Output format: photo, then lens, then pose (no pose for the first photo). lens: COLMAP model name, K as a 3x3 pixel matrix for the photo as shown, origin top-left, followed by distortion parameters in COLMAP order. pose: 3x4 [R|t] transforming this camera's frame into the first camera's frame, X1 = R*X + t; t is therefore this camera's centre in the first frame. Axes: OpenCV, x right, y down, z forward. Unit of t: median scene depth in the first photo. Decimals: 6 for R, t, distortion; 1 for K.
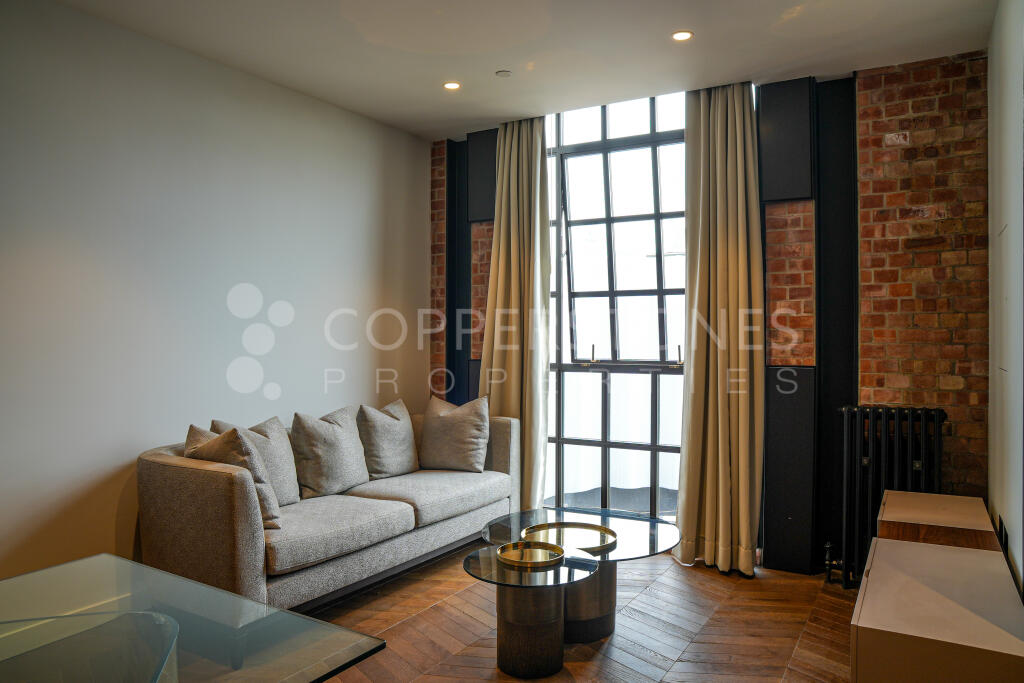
lens RADIAL K [[708.4, 0, 509.8], [0, 708.4, 336.3], [0, 0, 1]] dist [-0.148250, 0.120280]
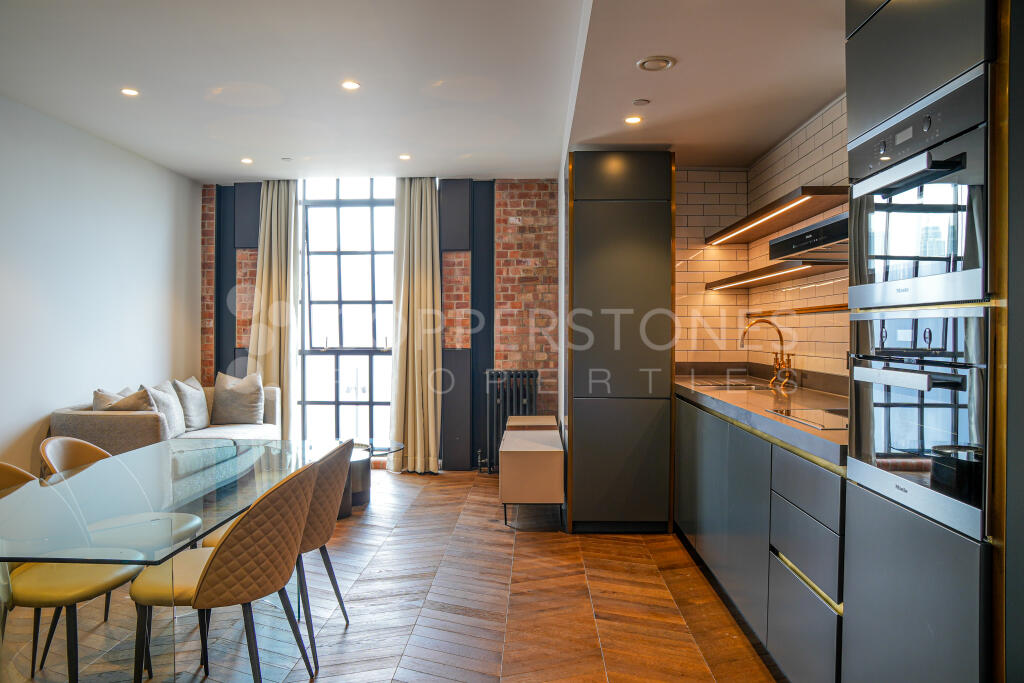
lens RADIAL K [[708.4, 0, 509.8], [0, 708.4, 336.3], [0, 0, 1]] dist [-0.148250, 0.120280]
pose [[0.875187, -0.003451, 0.483773, -0.311330], [-0.000309, 0.999970, 0.007694, -0.000803], [-0.483785, -0.006883, 0.875160, -0.563706]]
